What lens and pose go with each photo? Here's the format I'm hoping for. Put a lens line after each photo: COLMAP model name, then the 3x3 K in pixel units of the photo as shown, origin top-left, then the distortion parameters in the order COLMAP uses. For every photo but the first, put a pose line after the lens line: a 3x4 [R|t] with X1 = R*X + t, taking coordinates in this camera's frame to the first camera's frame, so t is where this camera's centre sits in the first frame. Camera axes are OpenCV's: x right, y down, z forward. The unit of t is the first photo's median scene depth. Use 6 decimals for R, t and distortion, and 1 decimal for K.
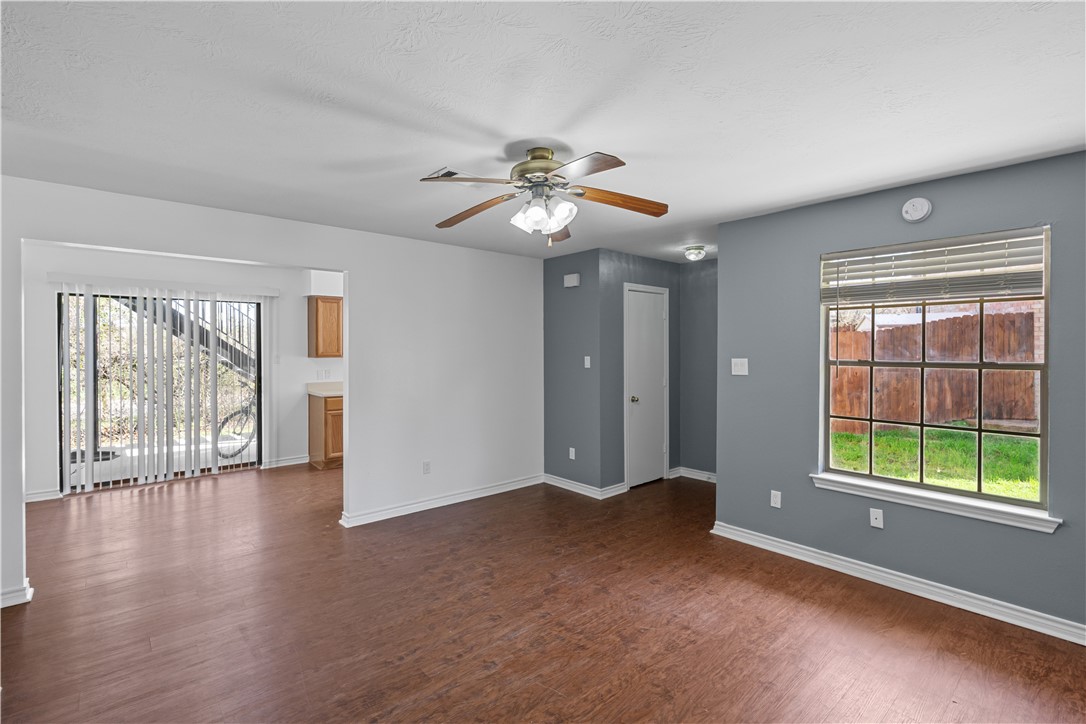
lens RADIAL K [[497.5, 0, 541.2], [0, 497.5, 358.4], [0, 0, 1]] dist [-0.006252, -0.000082]
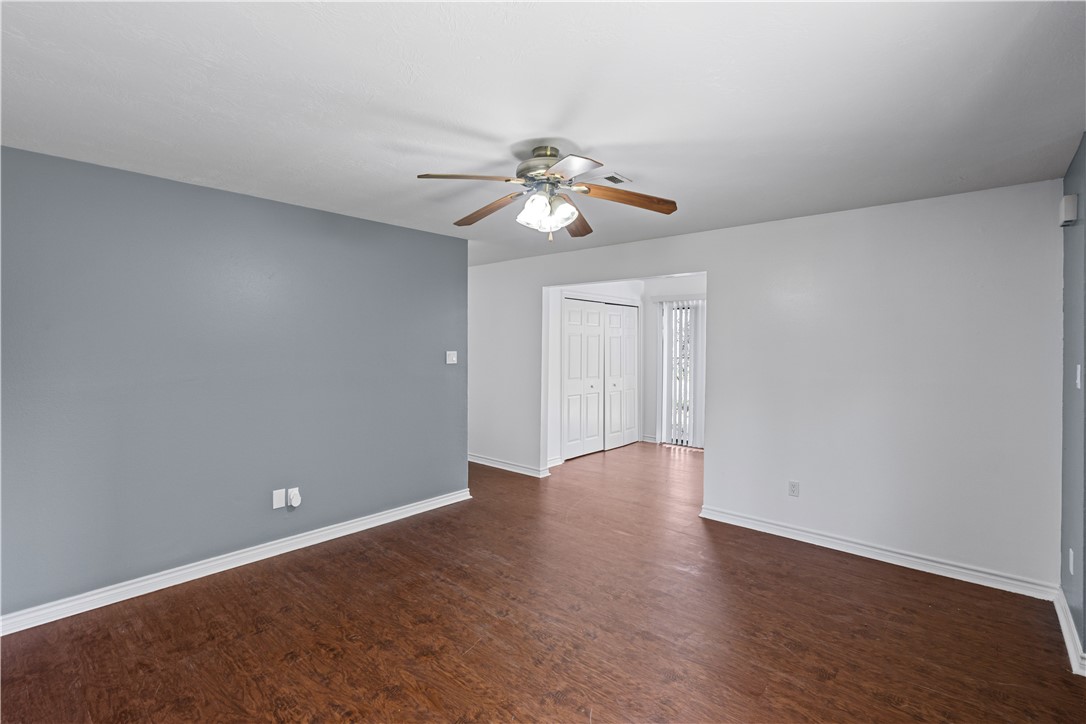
lens RADIAL K [[500.0, 0, 540.4], [0, 500.0, 350.8], [0, 0, 1]] dist [-0.004046, -0.000192]
pose [[0.125427, 0.011736, -0.992033, 0.986103], [-0.024557, 0.999660, 0.008722, -0.015226], [0.991799, 0.023267, 0.125673, 0.848941]]
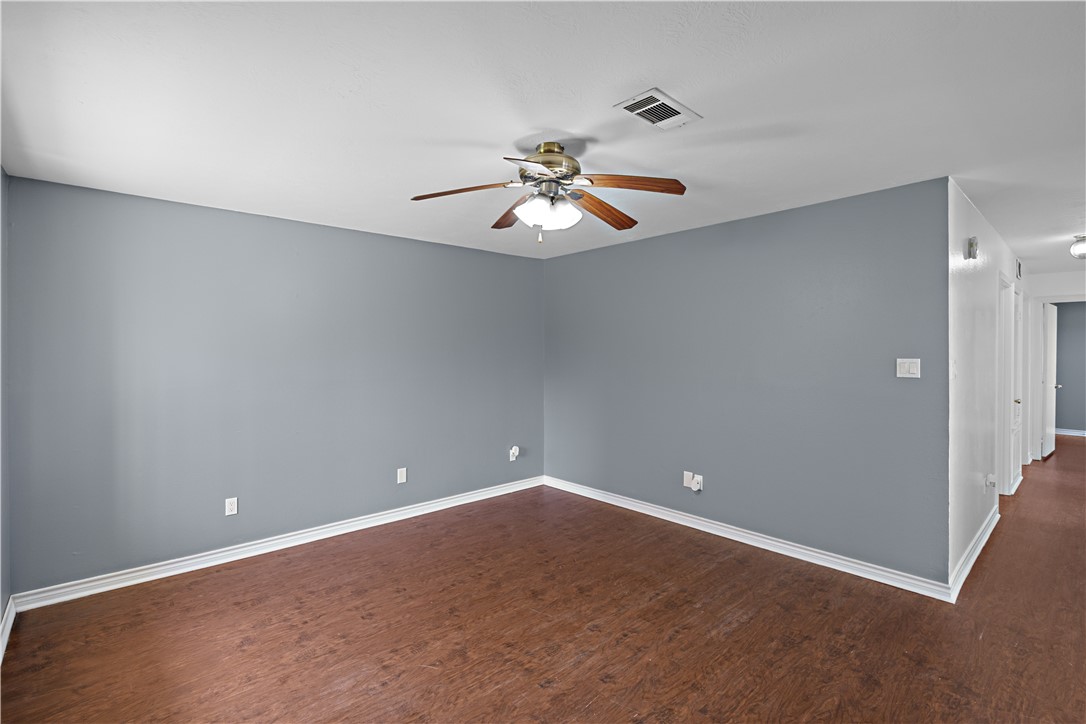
lens RADIAL K [[497.5, 0, 543.6], [0, 497.5, 358.0], [0, 0, 1]] dist [-0.006252, -0.000082]
pose [[-0.999850, 0.002145, -0.017165, 0.027580], [0.001531, 0.999361, 0.035699, -0.035852], [0.017231, 0.035668, -0.999215, 1.936001]]
